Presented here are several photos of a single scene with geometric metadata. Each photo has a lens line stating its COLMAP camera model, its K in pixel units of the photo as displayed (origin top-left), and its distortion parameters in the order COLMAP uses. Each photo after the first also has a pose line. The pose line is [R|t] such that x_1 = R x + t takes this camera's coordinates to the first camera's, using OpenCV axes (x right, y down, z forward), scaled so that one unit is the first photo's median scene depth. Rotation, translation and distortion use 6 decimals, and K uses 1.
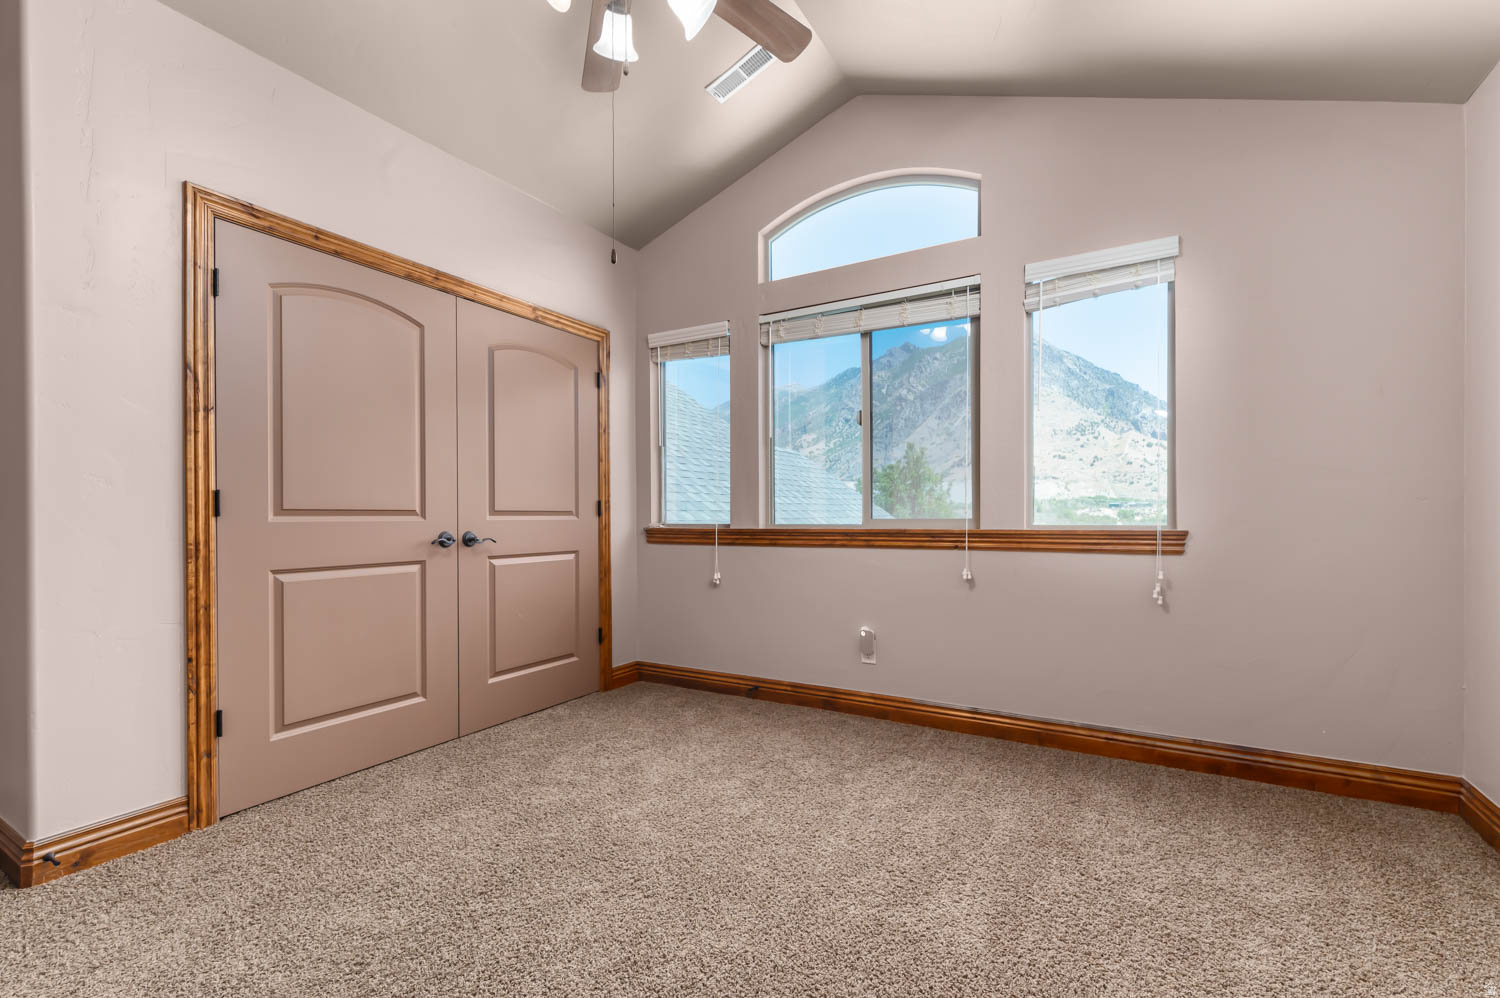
lens RADIAL K [[655.3, 0, 754.4], [0, 655.3, 505.8], [0, 0, 1]] dist [0.005241, 0.000395]
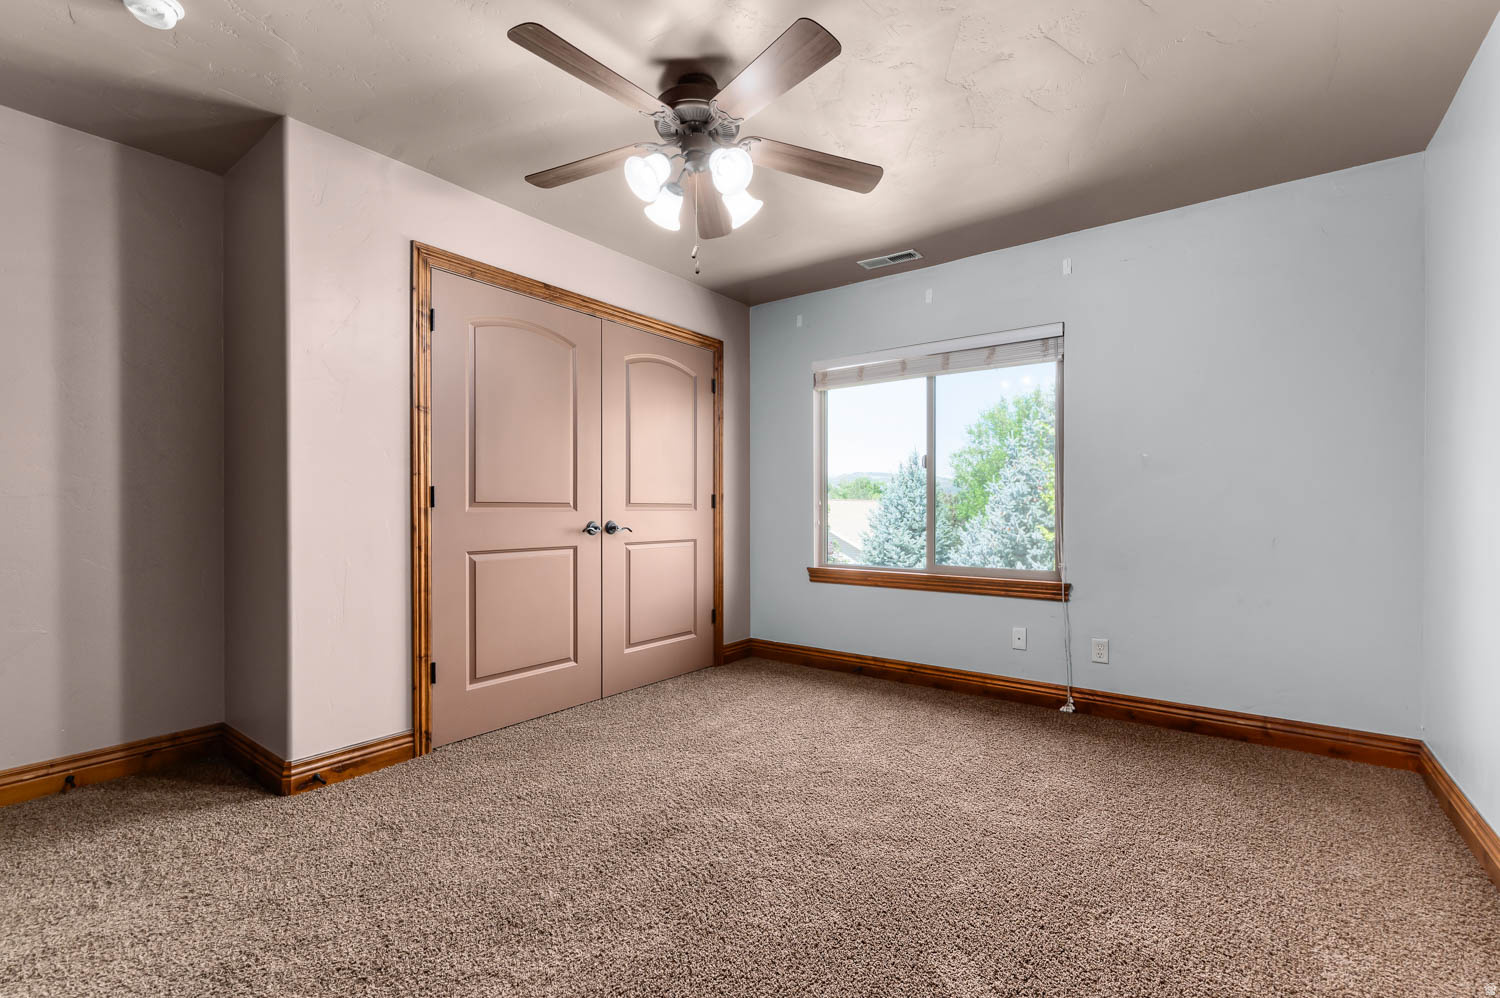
lens RADIAL K [[655.3, 0, 737.4], [0, 655.3, 494.9], [0, 0, 1]] dist [0.005241, 0.000395]
pose [[0.991218, 0.004577, -0.132162, -0.061872], [-0.005137, 0.999979, -0.003899, -0.003799], [0.132141, 0.004544, 0.991221, -0.121180]]
